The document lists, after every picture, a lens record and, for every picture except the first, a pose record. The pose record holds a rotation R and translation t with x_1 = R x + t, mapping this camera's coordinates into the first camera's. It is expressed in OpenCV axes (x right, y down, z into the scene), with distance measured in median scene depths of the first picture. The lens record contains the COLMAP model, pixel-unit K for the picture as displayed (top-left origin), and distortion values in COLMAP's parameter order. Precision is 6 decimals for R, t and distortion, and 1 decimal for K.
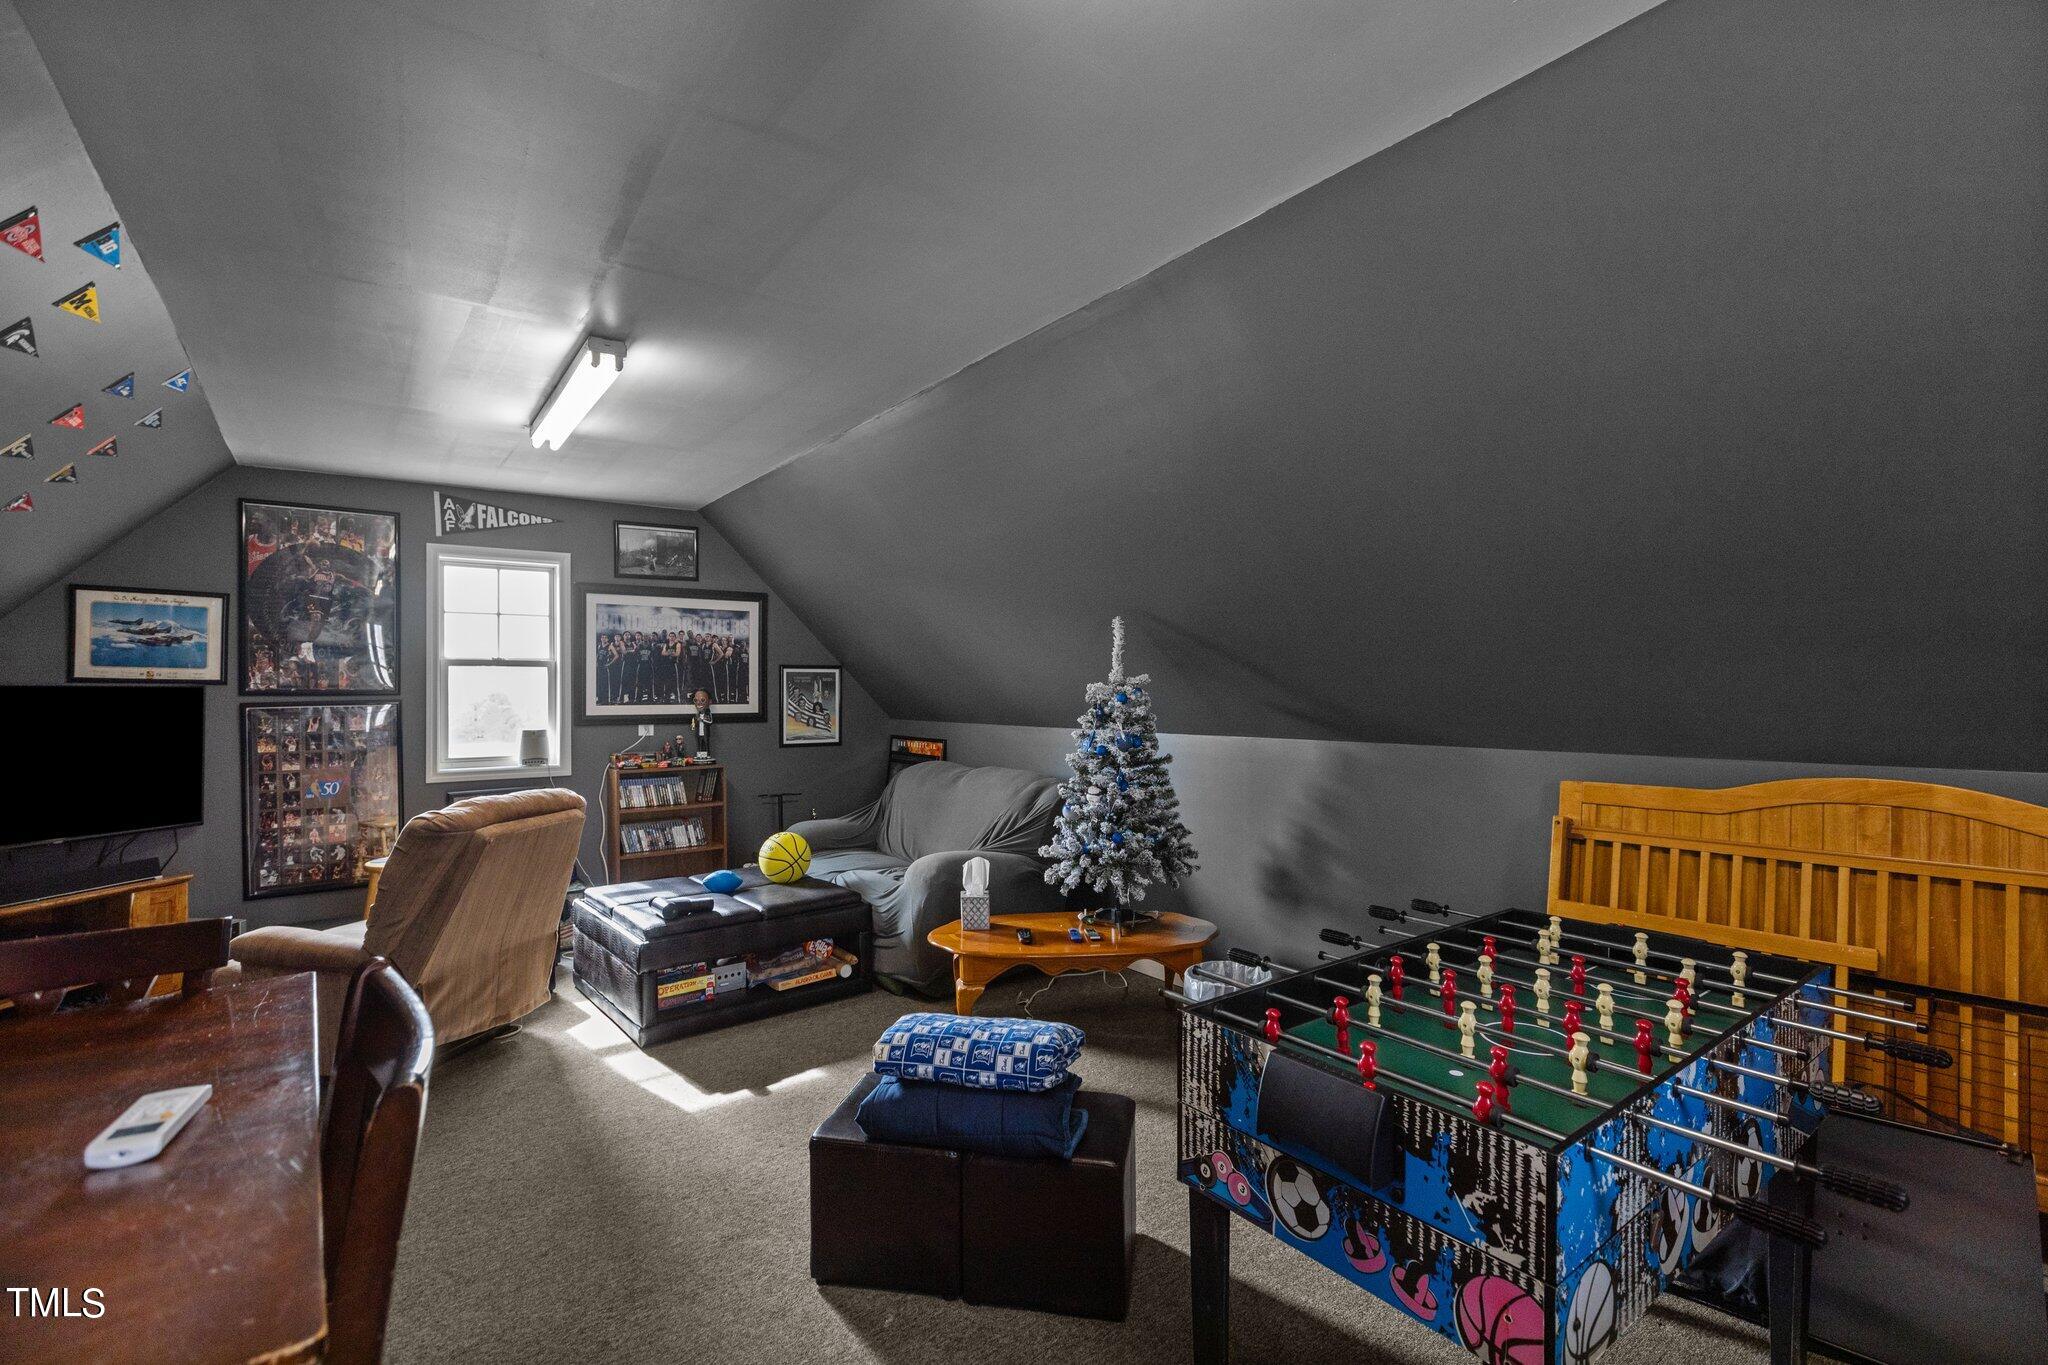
lens RADIAL K [[903.9, 0, 1049.4], [0, 903.9, 671.7], [0, 0, 1]] dist [0.001045, -0.000503]
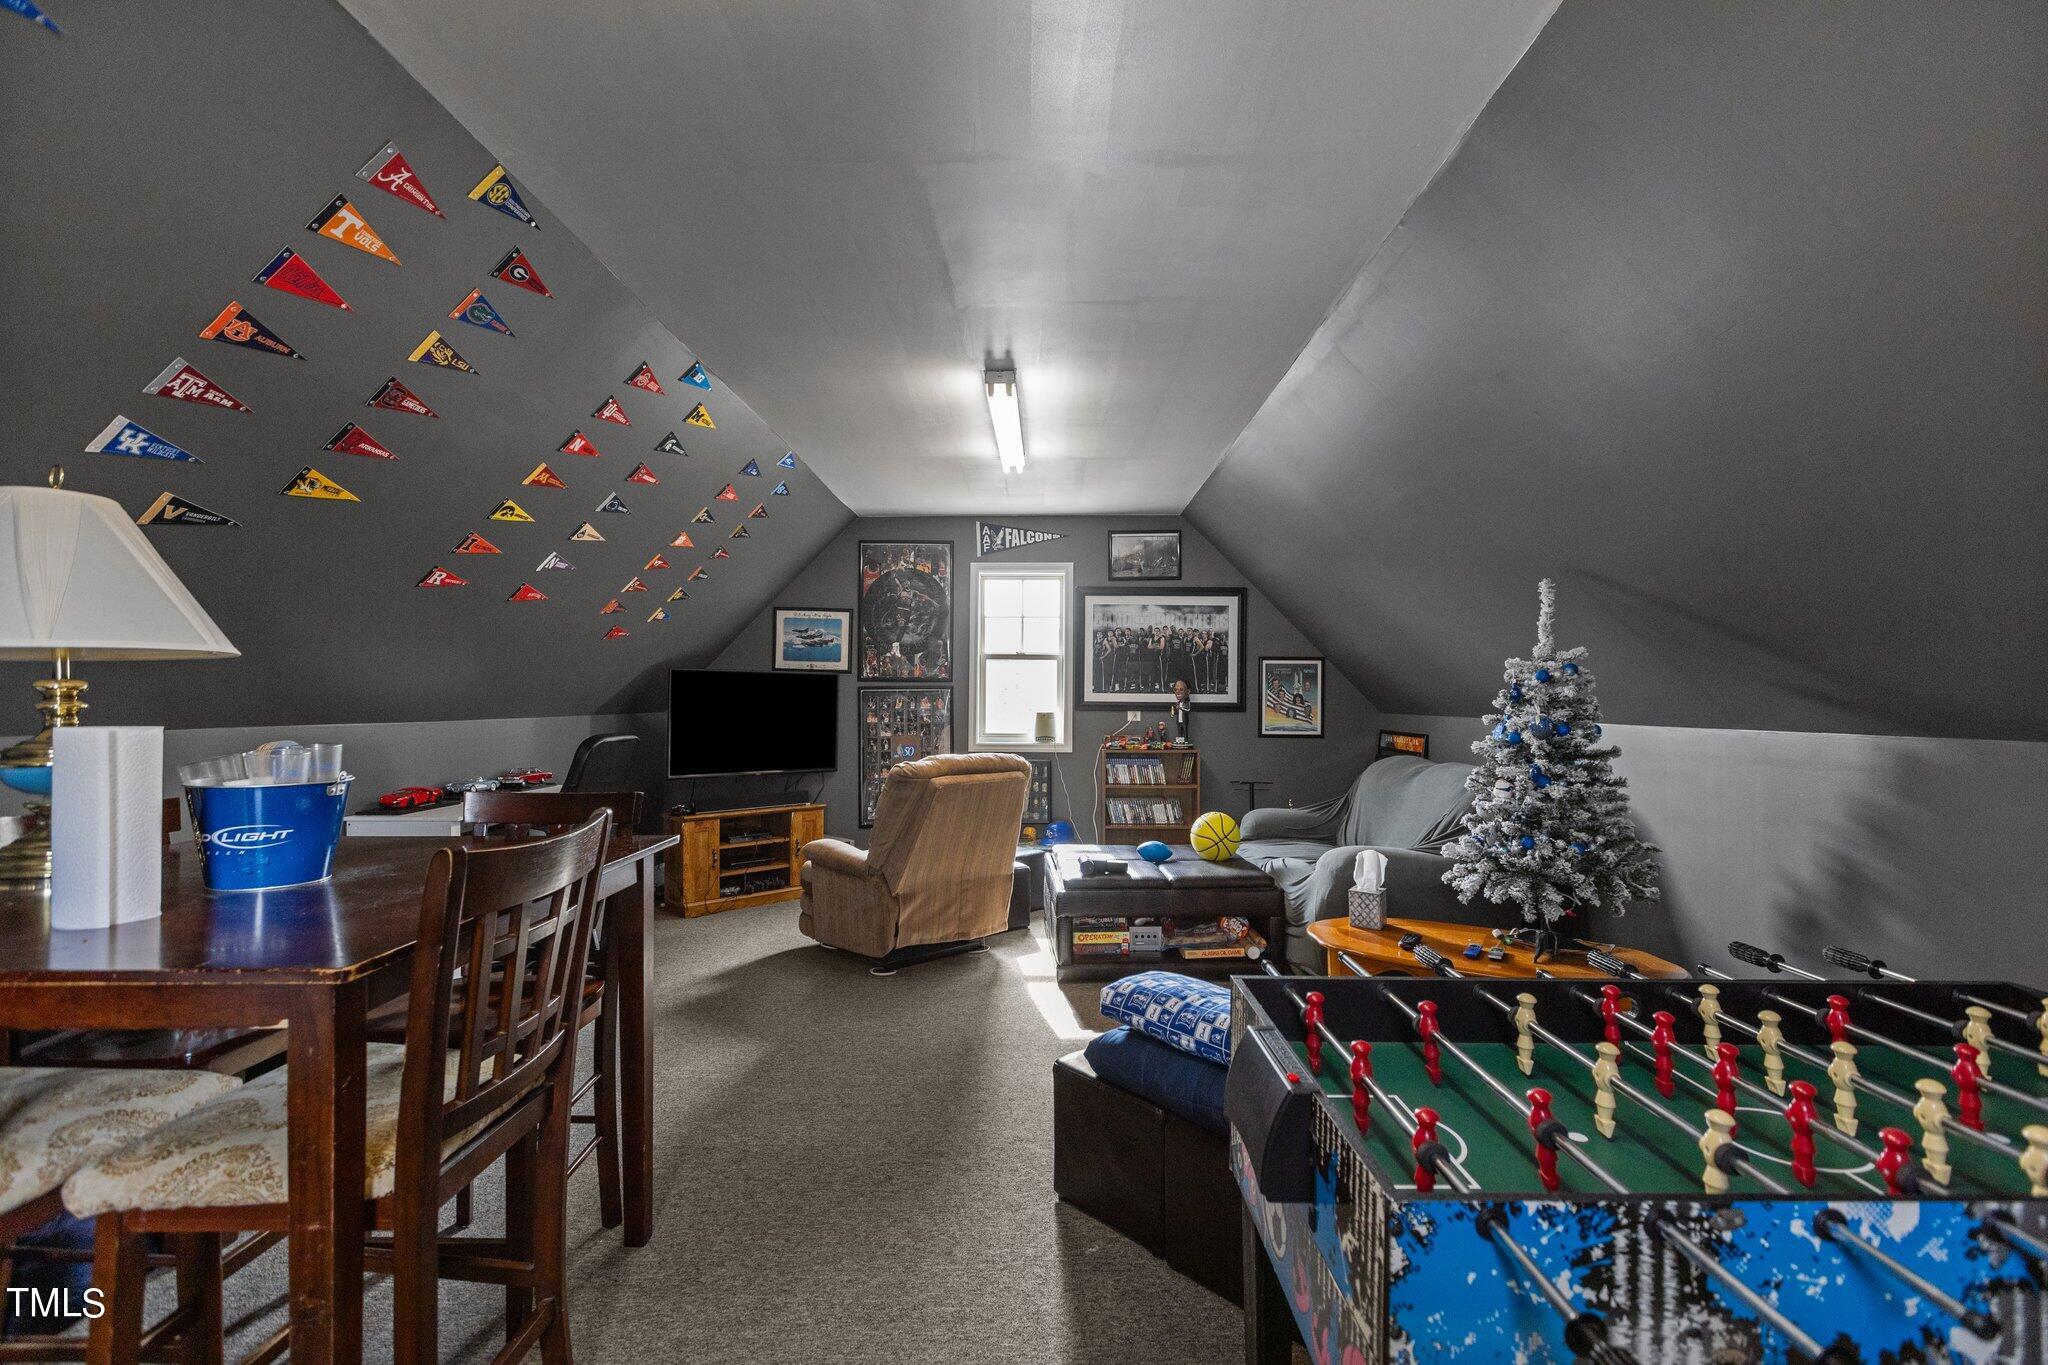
lens RADIAL K [[903.9, 0, 1049.4], [0, 903.9, 671.7], [0, 0, 1]] dist [0.001045, -0.000503]
pose [[0.801425, -0.009242, -0.598024, 0.186013], [0.004627, 0.999946, -0.009253, 0.027004], [0.598077, 0.004648, 0.801425, 0.058874]]
